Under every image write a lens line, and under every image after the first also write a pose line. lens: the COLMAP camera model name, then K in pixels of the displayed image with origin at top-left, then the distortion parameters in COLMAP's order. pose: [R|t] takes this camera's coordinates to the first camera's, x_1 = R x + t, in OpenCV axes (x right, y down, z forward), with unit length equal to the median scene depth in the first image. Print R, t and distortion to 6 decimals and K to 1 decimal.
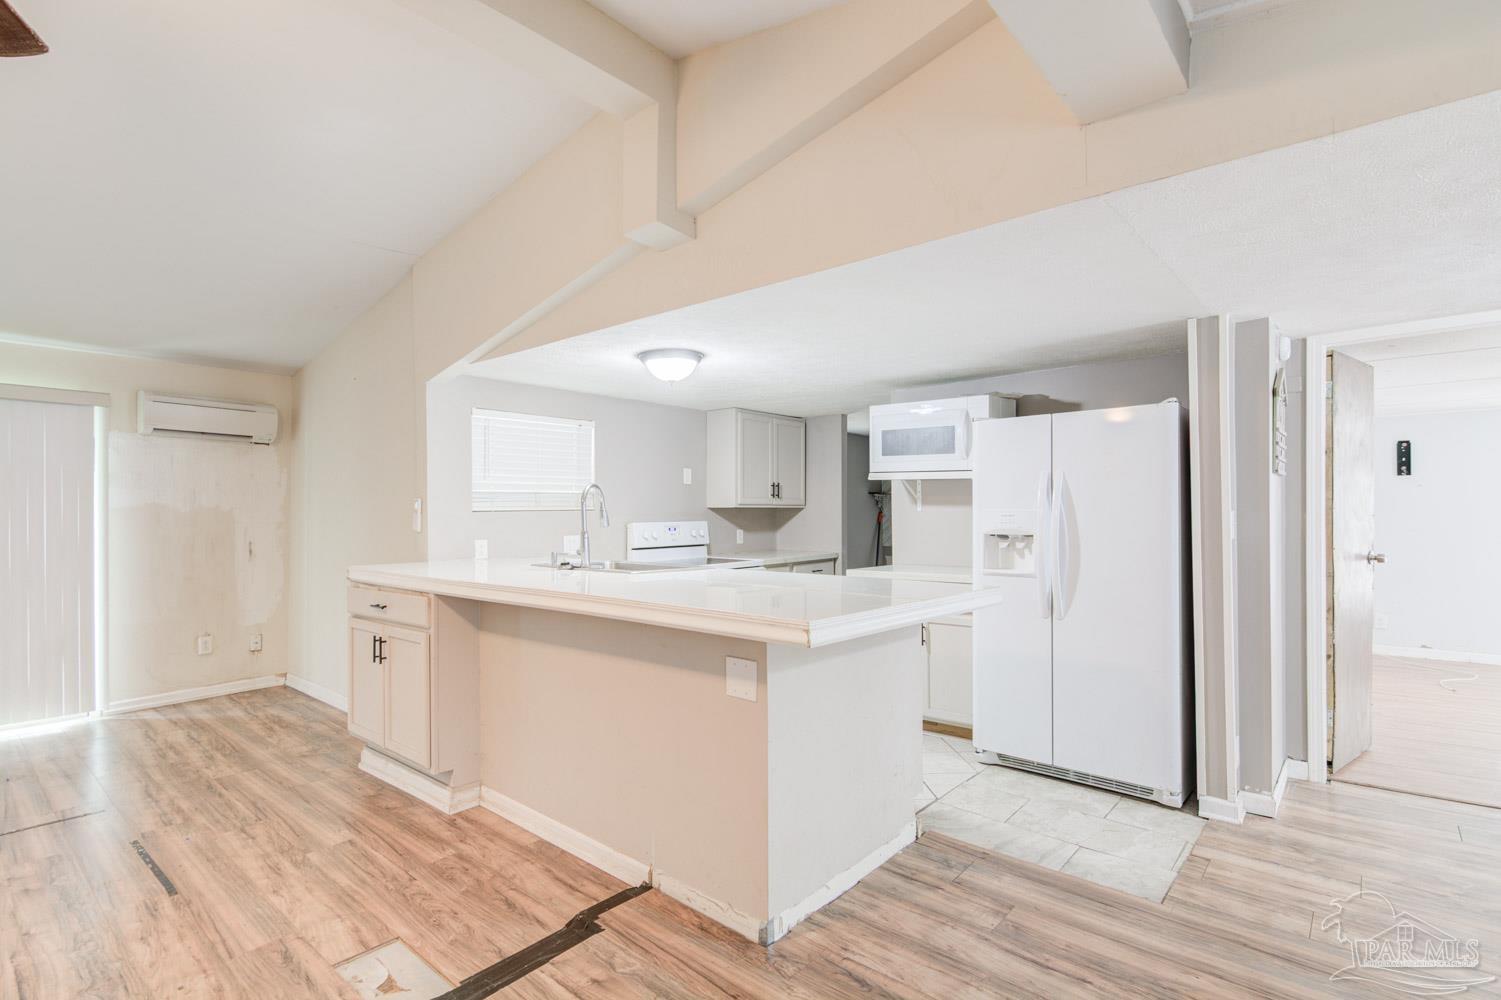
lens RADIAL K [[723.1, 0, 713.7], [0, 723.1, 523.5], [0, 0, 1]] dist [-0.004812, -0.005064]
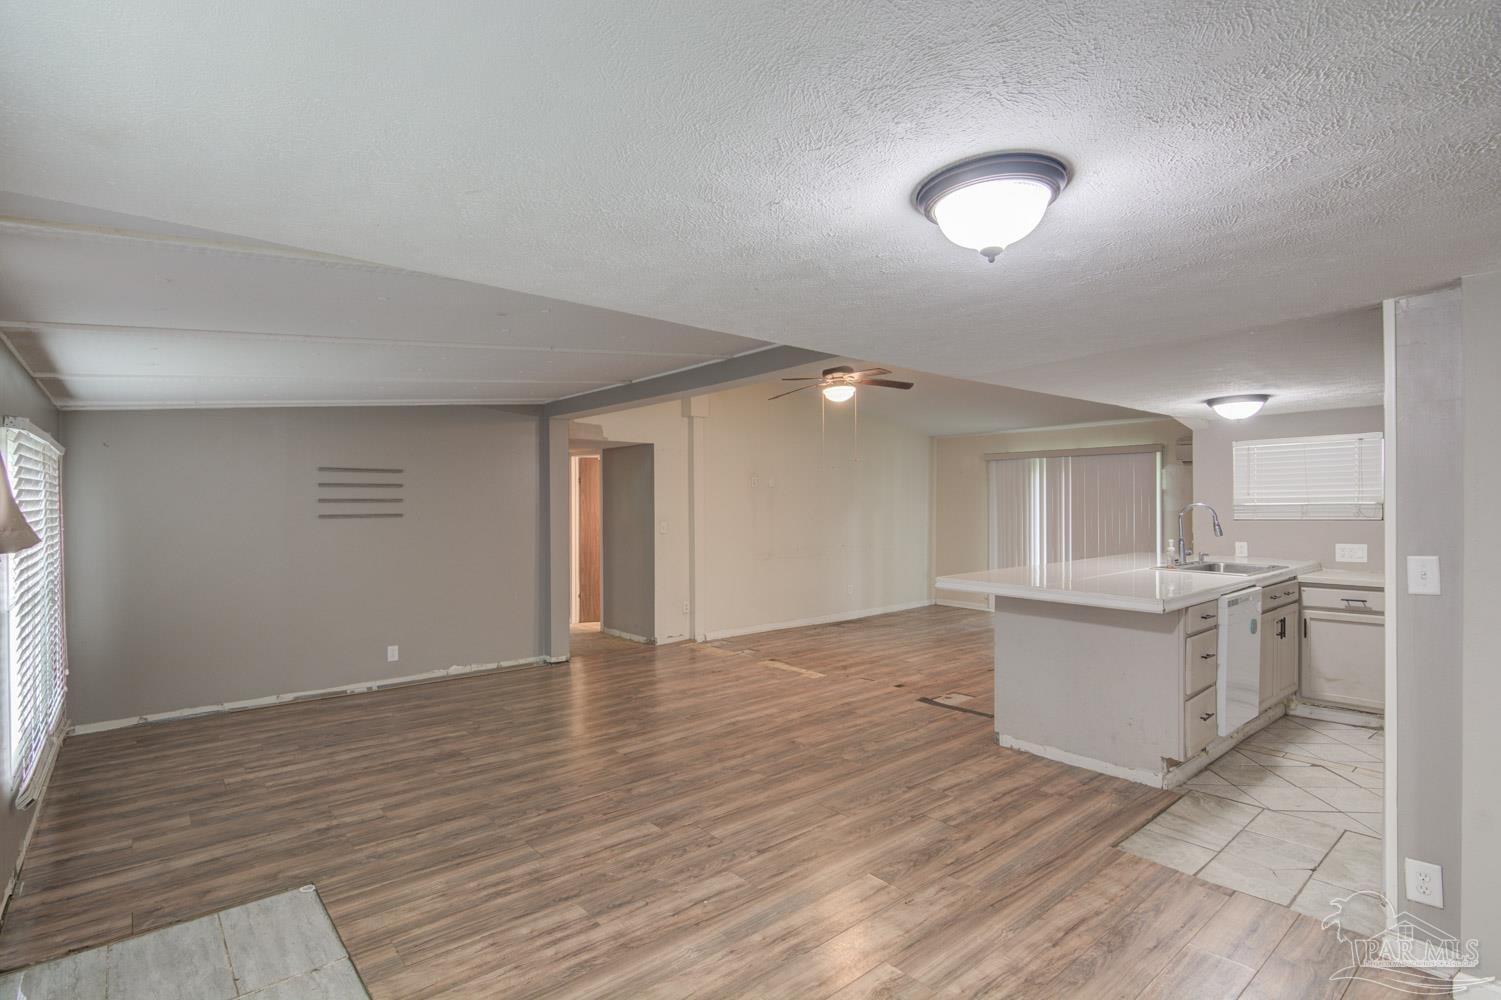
lens RADIAL K [[723.1, 0, 724.6], [0, 723.1, 505.6], [0, 0, 1]] dist [-0.004812, -0.005064]
pose [[-0.171455, 0.009196, -0.985149, 0.896453], [0.003790, 0.999955, 0.008674, -0.046961], [0.985185, -0.002247, -0.171483, 0.236925]]
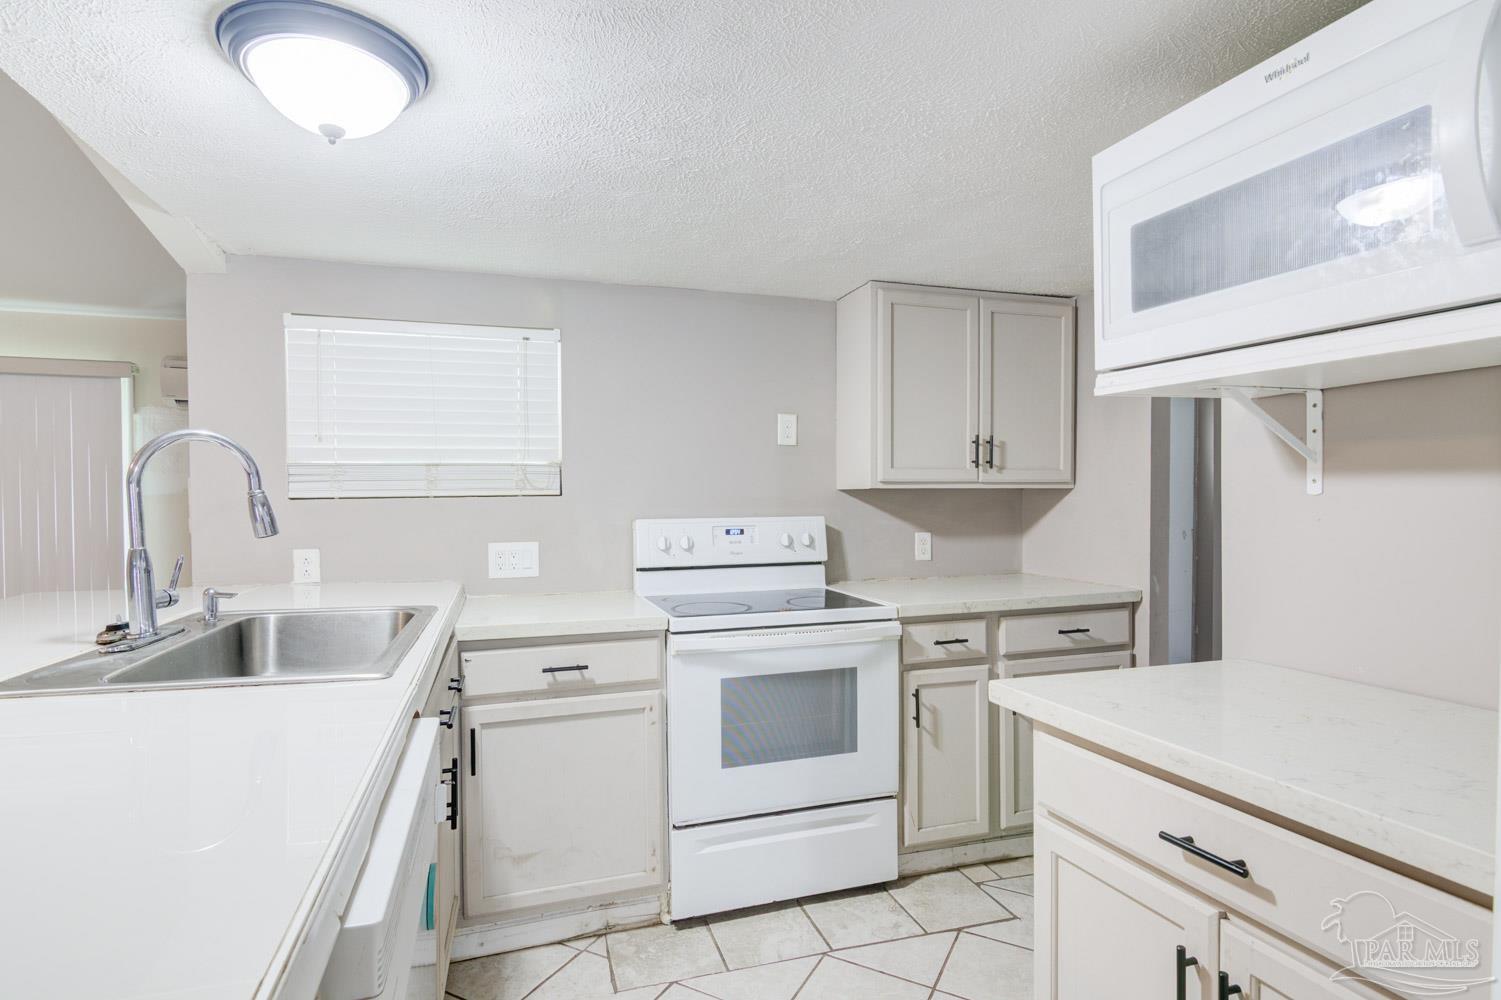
lens RADIAL K [[723.1, 0, 722.7], [0, 723.1, 513.0], [0, 0, 1]] dist [-0.004812, -0.005064]
pose [[0.856752, 0.011509, -0.515601, 0.196364], [-0.005930, 0.999905, 0.012465, -0.011652], [0.515695, -0.007621, 0.856738, 0.543499]]
